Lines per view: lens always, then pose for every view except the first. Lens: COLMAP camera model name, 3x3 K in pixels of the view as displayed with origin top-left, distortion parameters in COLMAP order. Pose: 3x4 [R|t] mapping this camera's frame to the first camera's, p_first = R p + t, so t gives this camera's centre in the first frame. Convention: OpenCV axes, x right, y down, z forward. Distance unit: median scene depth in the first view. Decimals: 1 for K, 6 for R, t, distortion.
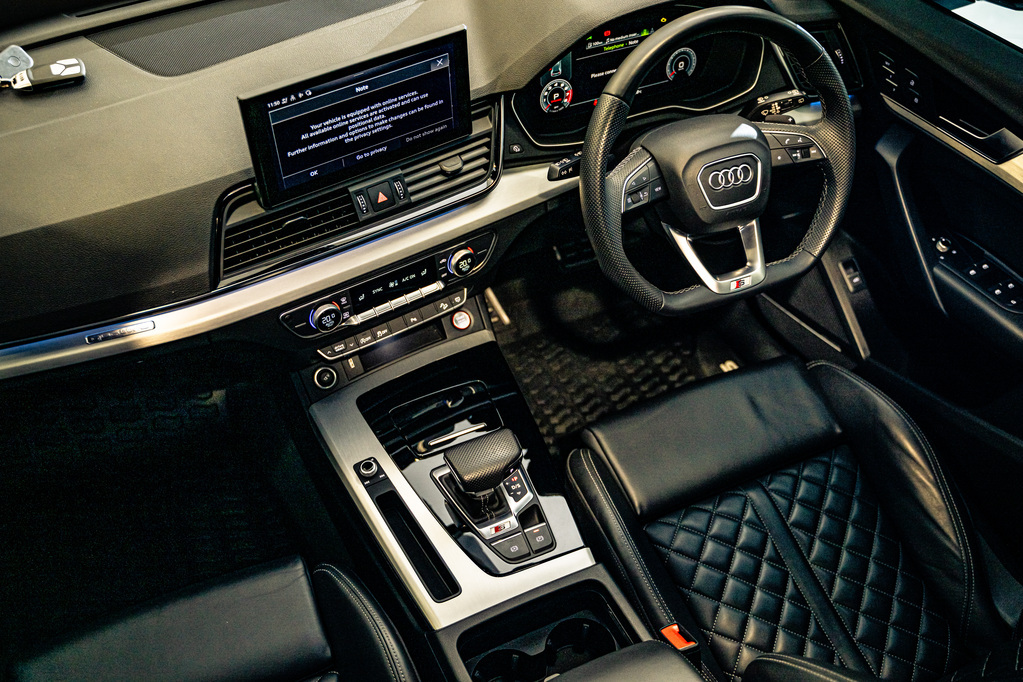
lens RADIAL K [[967.8, 0, 511.5], [0, 967.8, 341.0], [0, 0, 1]] dist [0.006613, 0.002071]
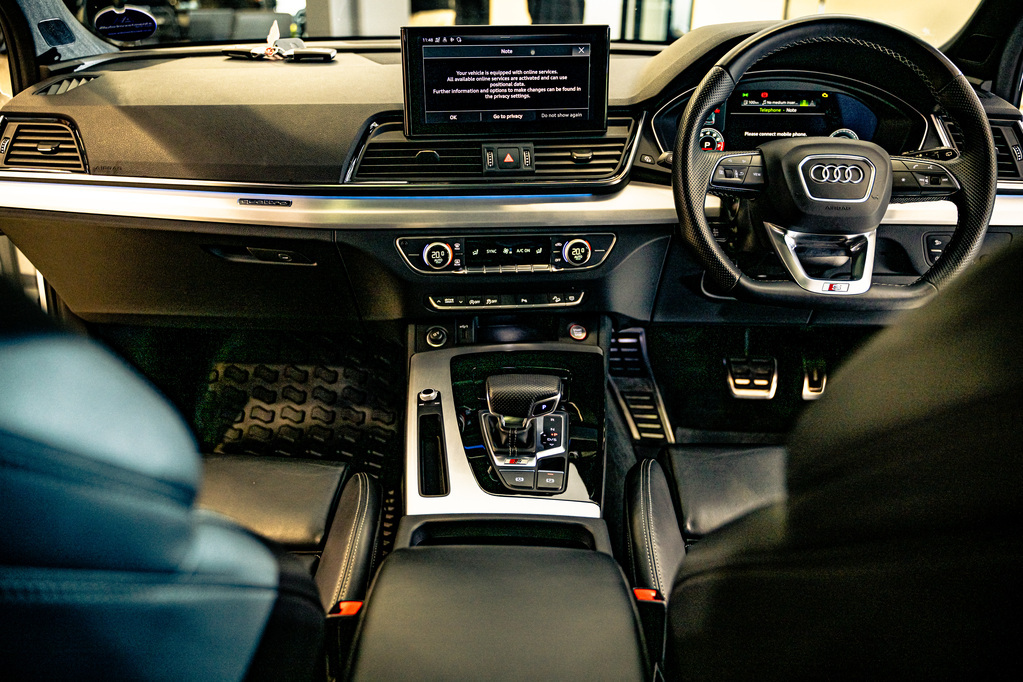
lens RADIAL K [[812.3, 0, 511.5], [0, 812.3, 341.0], [0, 0, 1]] dist [-0.002311, -0.000618]
pose [[0.900347, 0.176348, -0.397840, 0.296456], [-0.306893, 0.905467, -0.293165, 0.336044], [0.308532, 0.386044, 0.869355, 0.259699]]
